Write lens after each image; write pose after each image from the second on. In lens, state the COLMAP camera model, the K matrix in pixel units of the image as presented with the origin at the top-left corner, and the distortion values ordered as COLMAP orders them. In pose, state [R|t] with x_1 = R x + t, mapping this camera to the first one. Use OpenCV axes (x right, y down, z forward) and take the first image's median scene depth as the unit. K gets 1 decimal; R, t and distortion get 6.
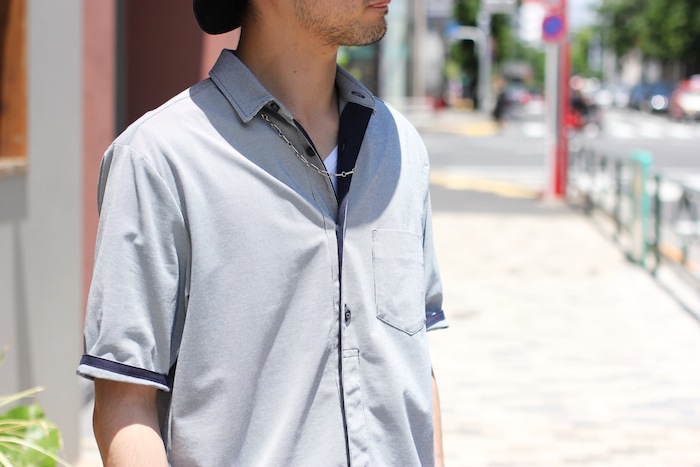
lens RADIAL K [[1607.8, 0, 350.0], [0, 1607.8, 233.5], [0, 0, 1]] dist [-0.162121, 0.161454]
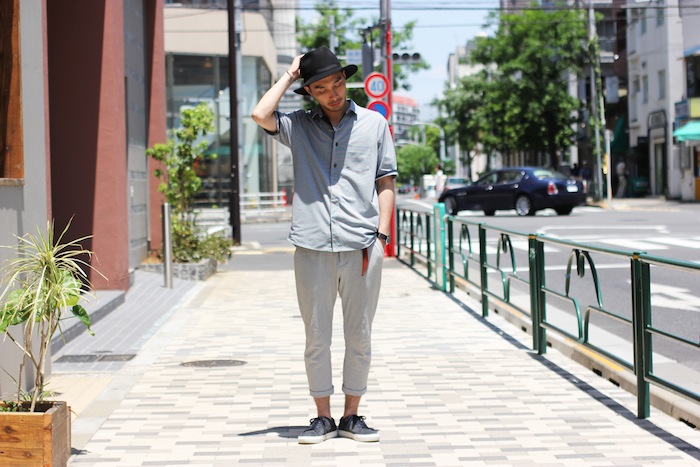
lens RADIAL K [[1607.8, 0, 350.0], [0, 1607.8, 233.5], [0, 0, 1]] dist [-0.162121, 0.161454]
pose [[0.995581, -0.034439, 0.087358, -0.002806], [0.039982, 0.997243, -0.062512, 0.045858], [-0.084964, 0.065728, 0.994214, -0.246963]]
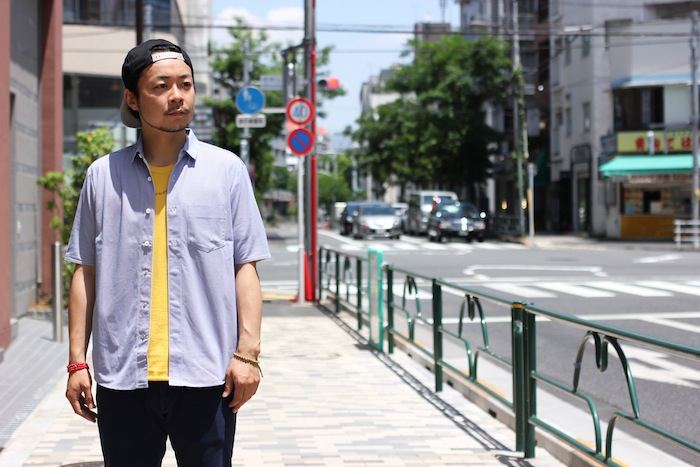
lens RADIAL K [[1607.8, 0, 350.0], [0, 1607.8, 233.5], [0, 0, 1]] dist [-0.162121, 0.161454]
pose [[0.989316, -0.015698, 0.144943, 0.002893], [0.027282, 0.996558, -0.078280, 0.023043], [-0.143215, 0.081398, 0.986339, -0.085351]]
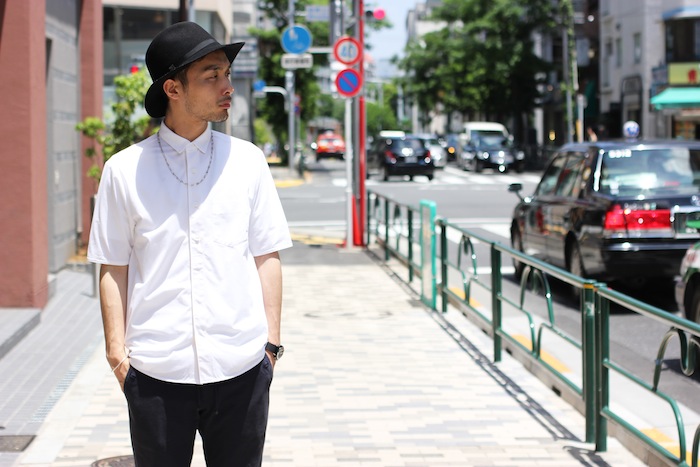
lens RADIAL K [[1607.8, 0, 350.0], [0, 1607.8, 233.5], [0, 0, 1]] dist [-0.162121, 0.161454]
pose [[0.992976, -0.021968, 0.116261, 0.005489], [0.025981, 0.999114, -0.033118, 0.004395], [-0.115430, 0.035906, 0.992666, -0.044163]]
